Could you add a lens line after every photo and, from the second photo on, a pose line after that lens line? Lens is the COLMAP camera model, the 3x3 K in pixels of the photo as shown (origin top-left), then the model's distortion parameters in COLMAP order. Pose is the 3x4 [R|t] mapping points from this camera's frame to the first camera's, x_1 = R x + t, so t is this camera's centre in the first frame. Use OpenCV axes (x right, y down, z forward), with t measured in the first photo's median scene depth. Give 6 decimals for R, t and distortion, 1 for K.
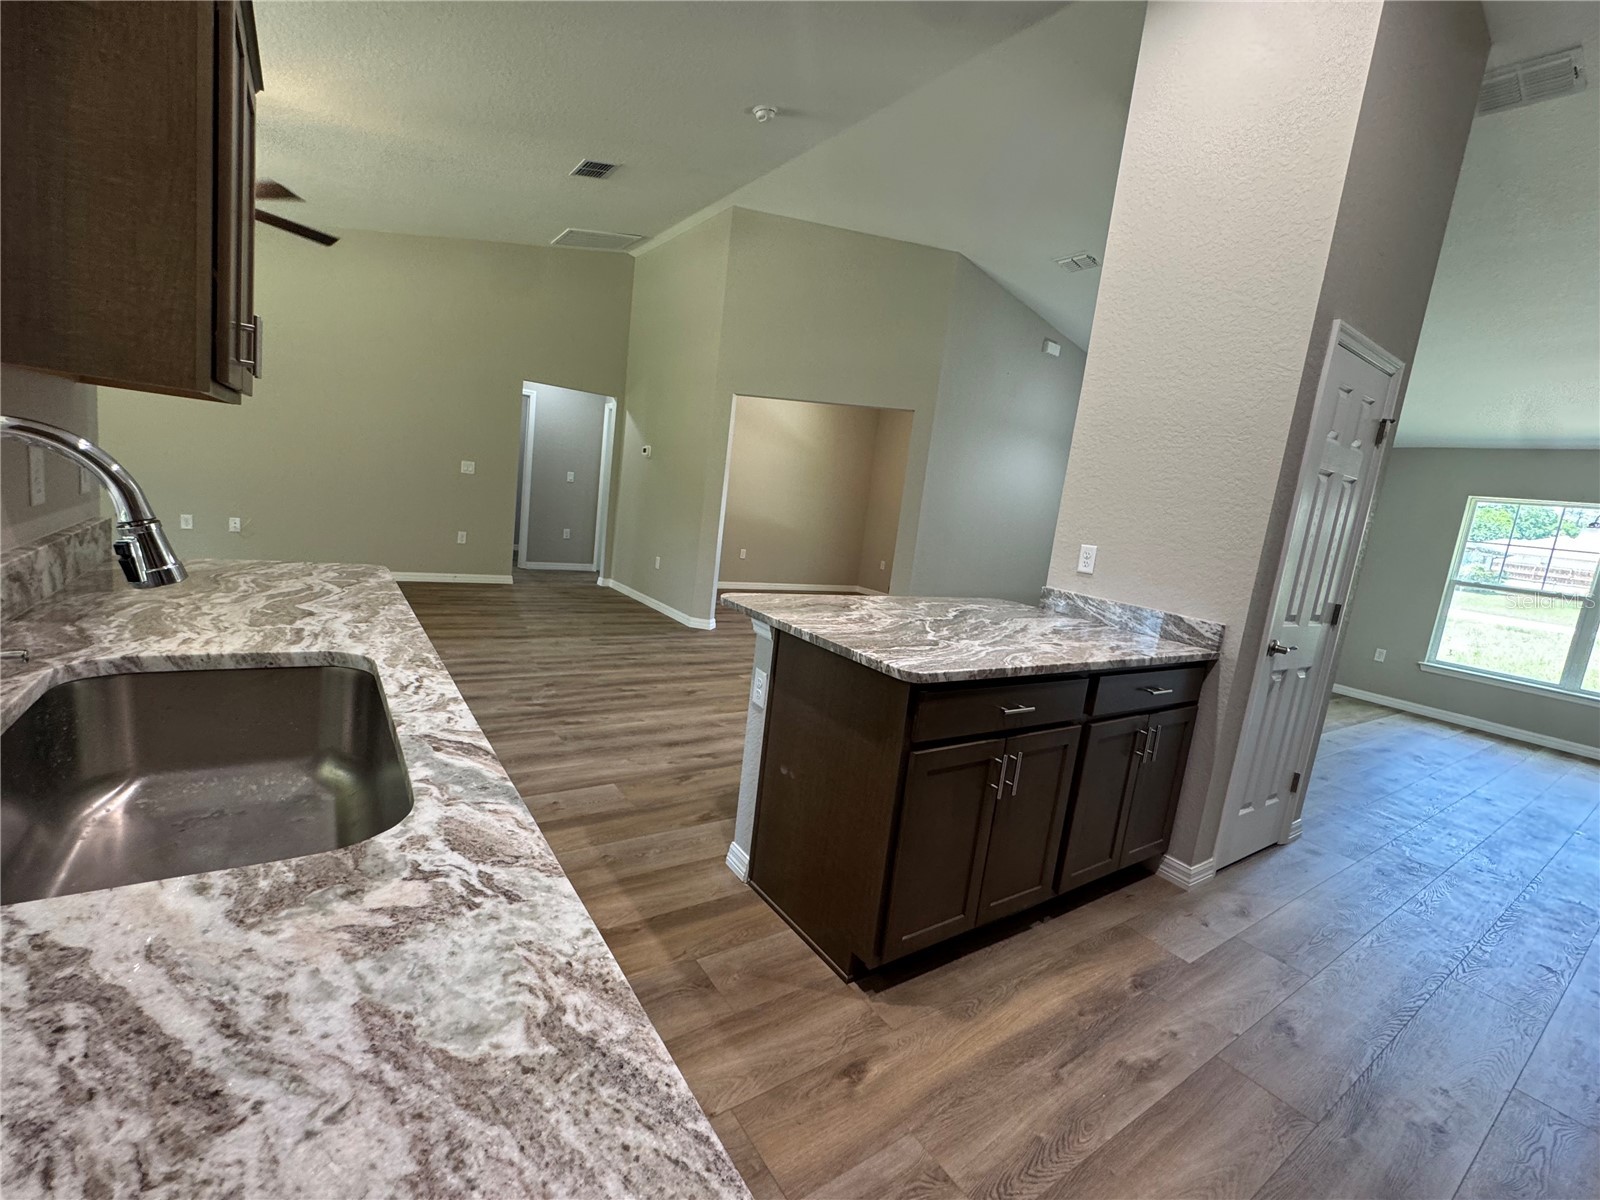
lens RADIAL K [[695.9, 0, 798.9], [0, 695.9, 600.4], [0, 0, 1]] dist [-0.003735, 0.000444]
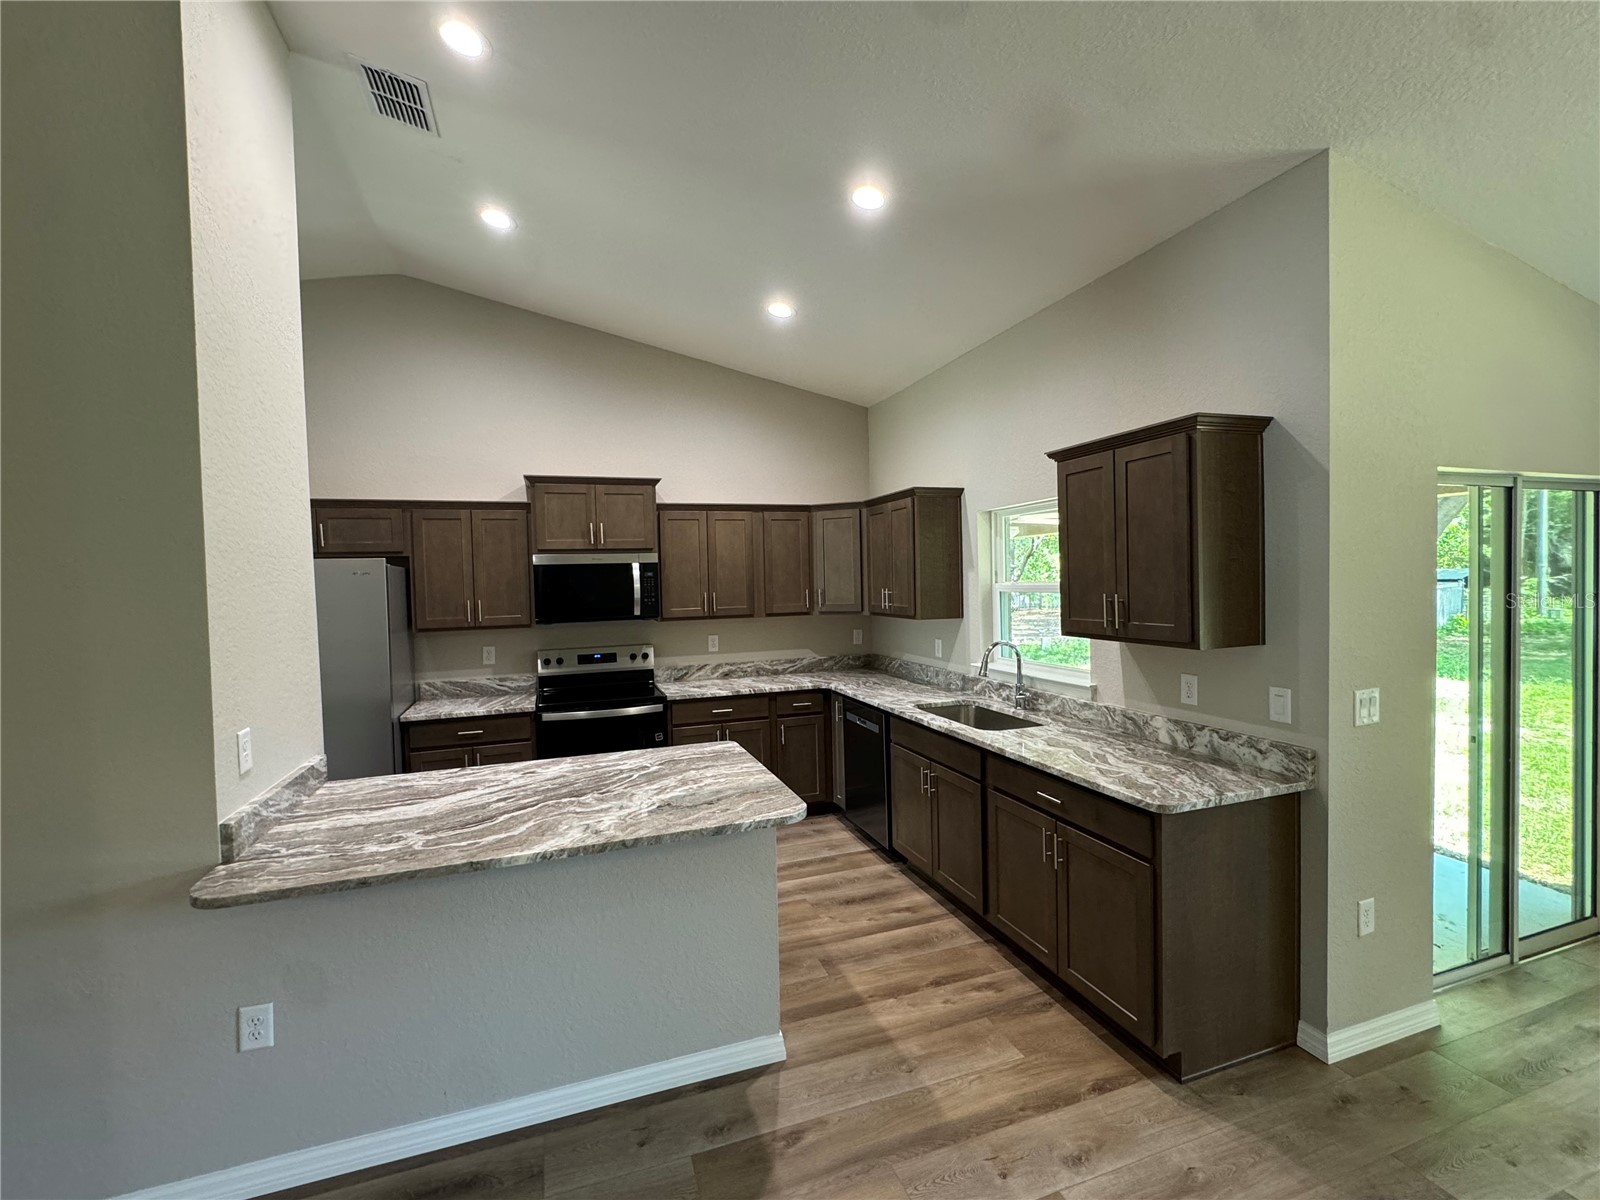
lens RADIAL K [[695.9, 0, 799.4], [0, 695.9, 599.1], [0, 0, 1]] dist [-0.003735, 0.000444]
pose [[-0.959598, -0.105903, 0.260683, -0.367913], [-0.051185, 0.976709, 0.208372, -0.539593], [-0.276679, 0.186611, -0.942669, 2.145003]]
